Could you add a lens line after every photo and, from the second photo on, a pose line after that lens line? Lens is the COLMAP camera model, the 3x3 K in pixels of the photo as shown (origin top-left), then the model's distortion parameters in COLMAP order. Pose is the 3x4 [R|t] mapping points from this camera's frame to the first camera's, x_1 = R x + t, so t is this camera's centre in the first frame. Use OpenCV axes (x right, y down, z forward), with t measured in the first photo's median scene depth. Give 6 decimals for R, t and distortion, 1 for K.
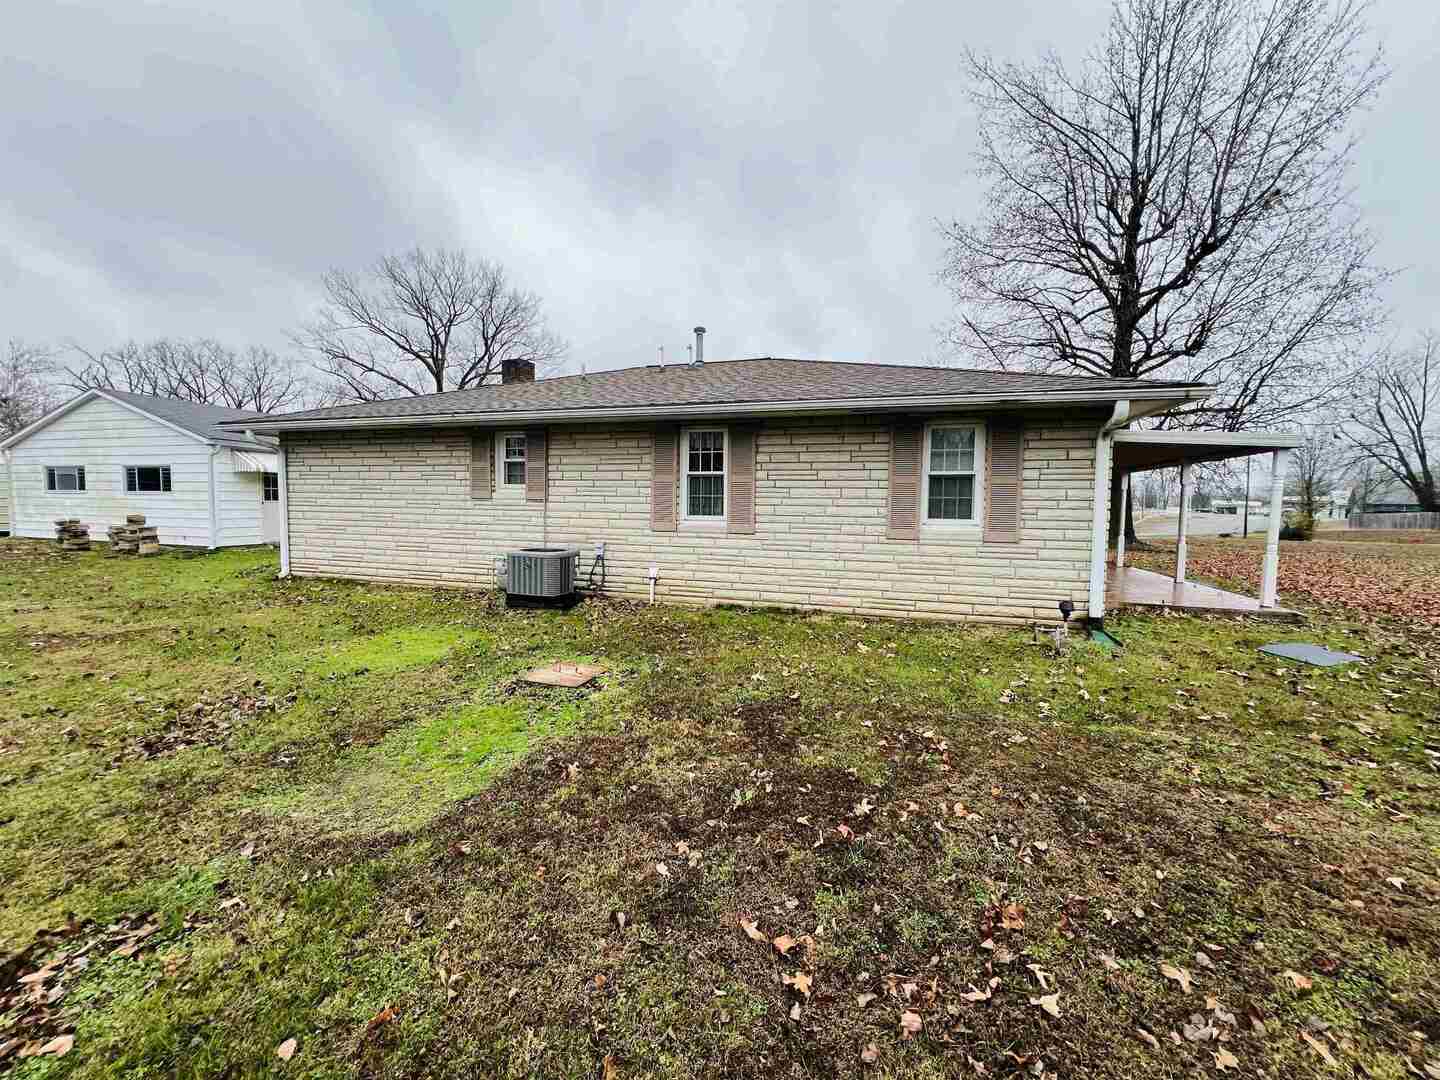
lens RADIAL K [[572.9, 0, 717.7], [0, 572.9, 542.3], [0, 0, 1]] dist [-0.001707, 0.000432]
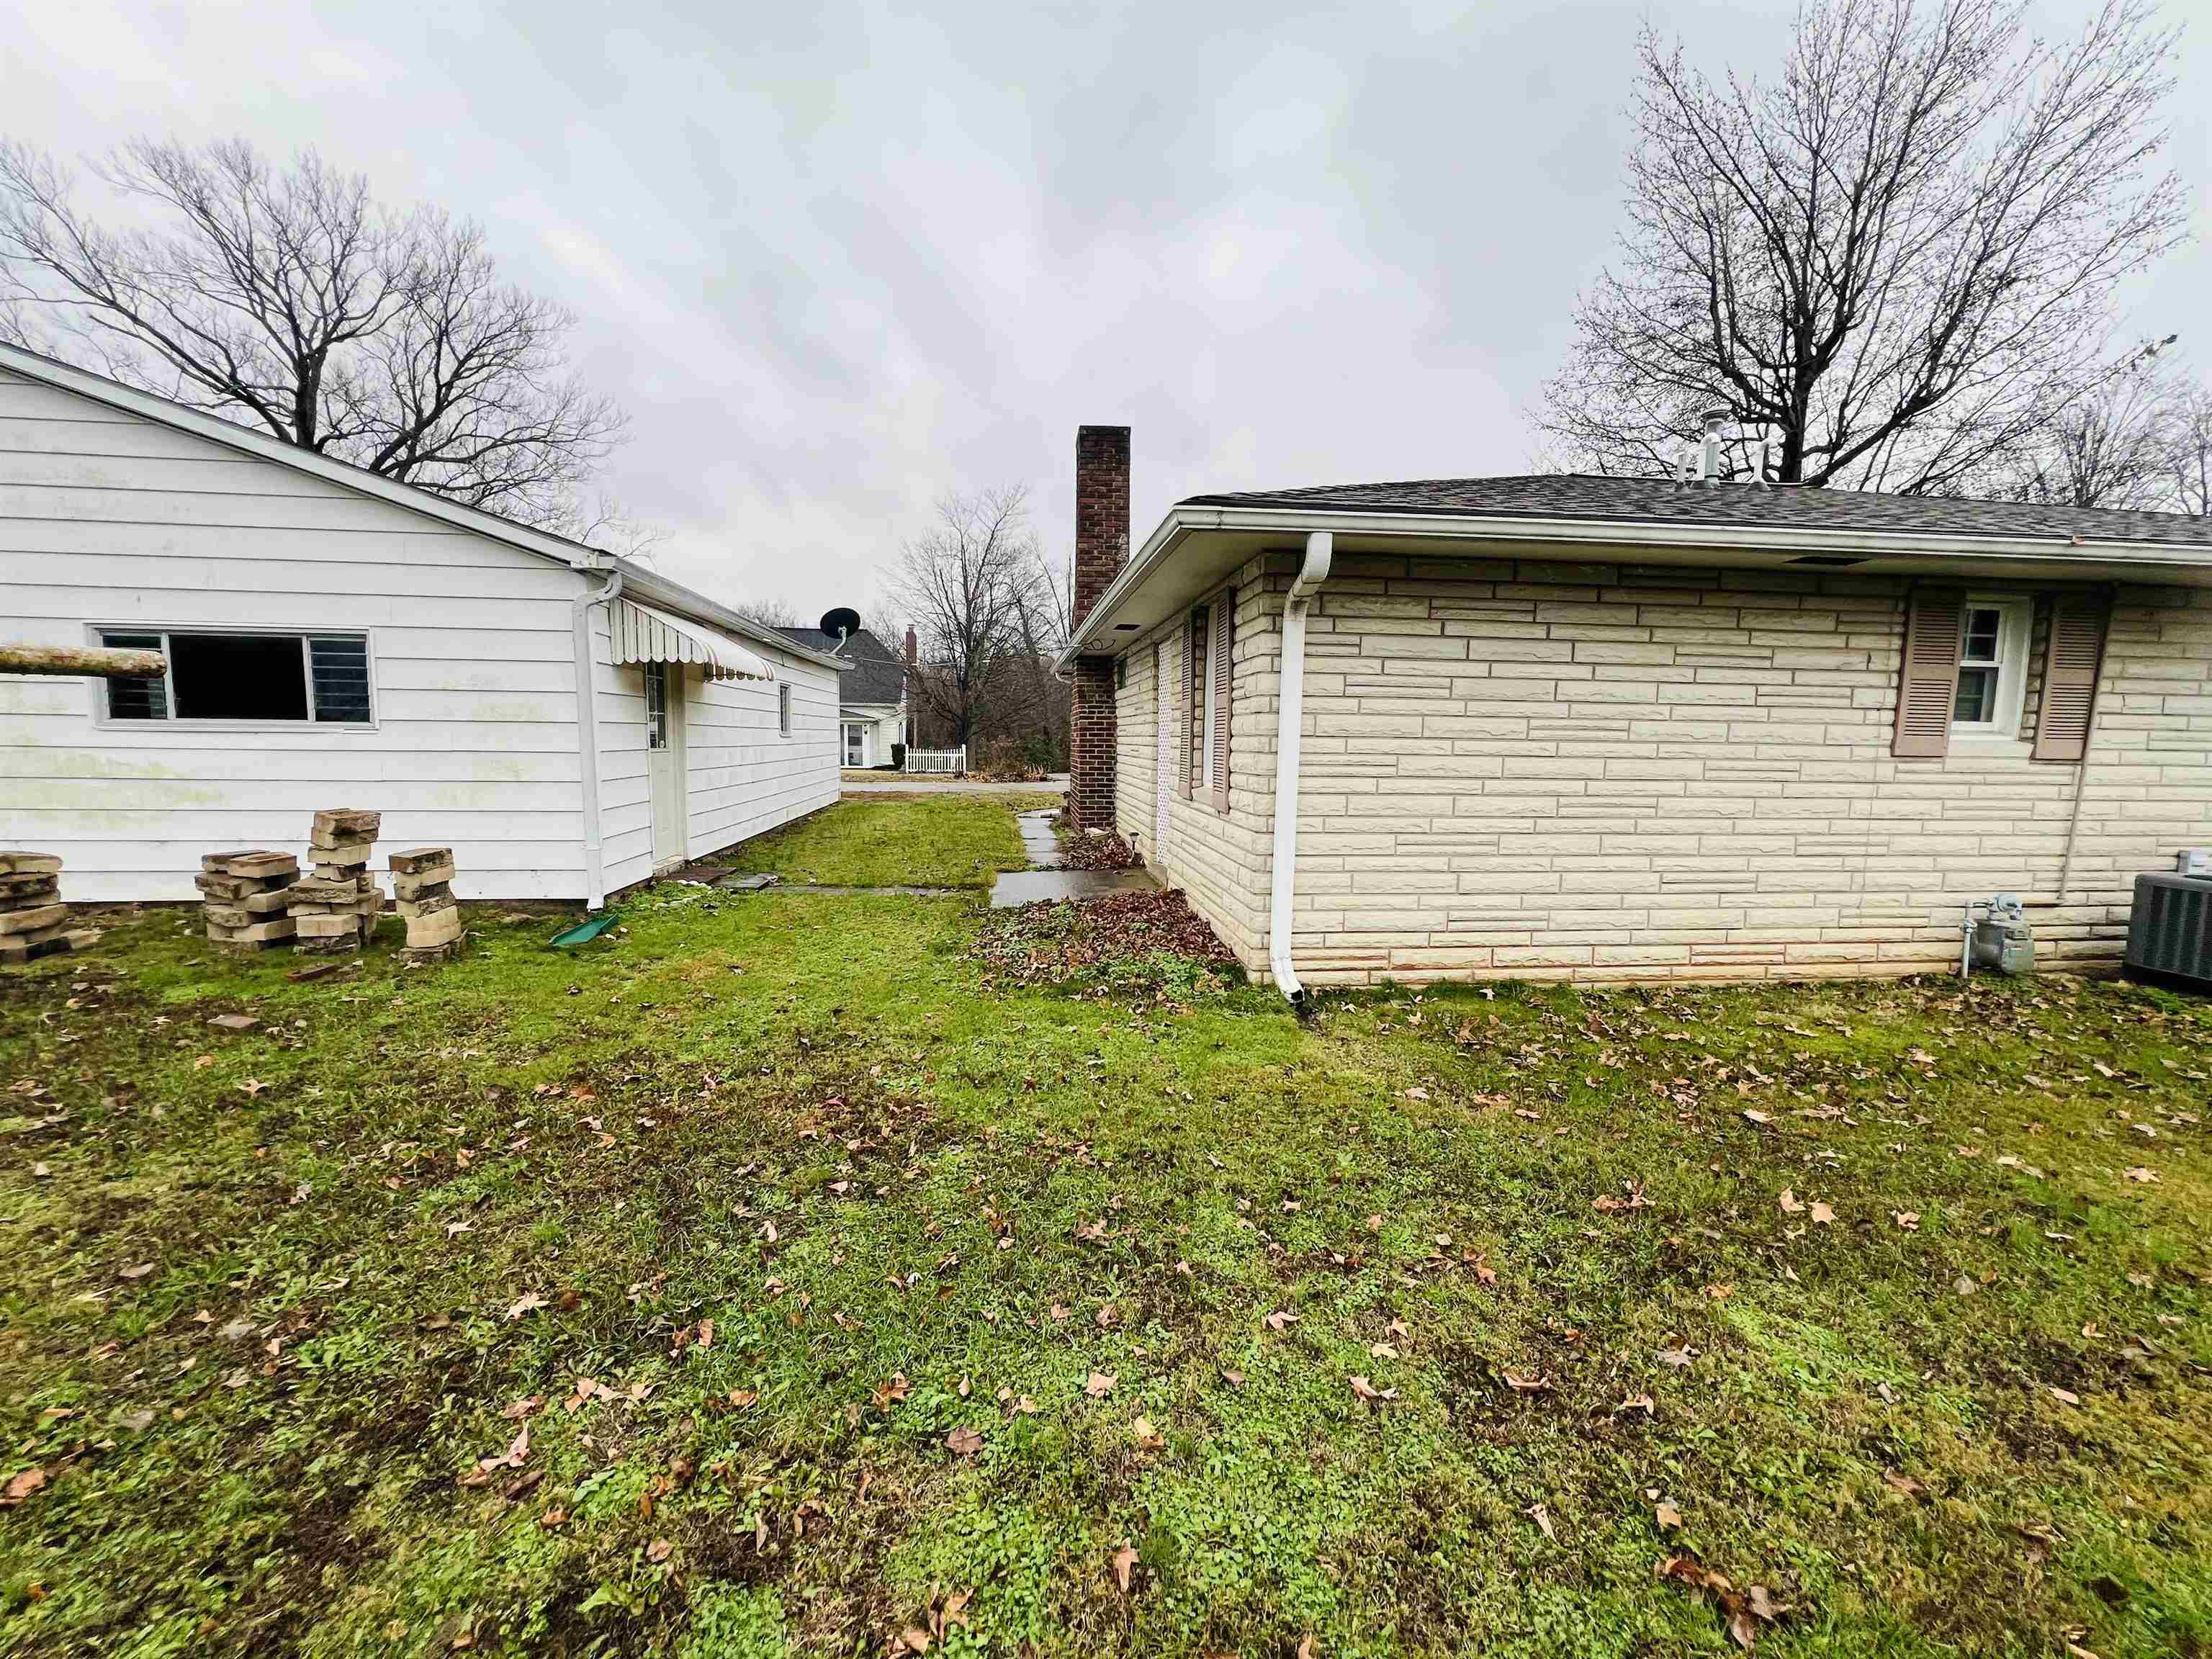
lens RADIAL K [[880.1, 0, 1104.8], [0, 880.1, 823.9], [0, 0, 1]] dist [-0.001707, 0.000432]
pose [[0.919219, -0.039987, 0.391710, -1.121310], [0.024939, 0.998745, 0.043432, -0.066095], [-0.392955, -0.030154, 0.919063, 0.616274]]
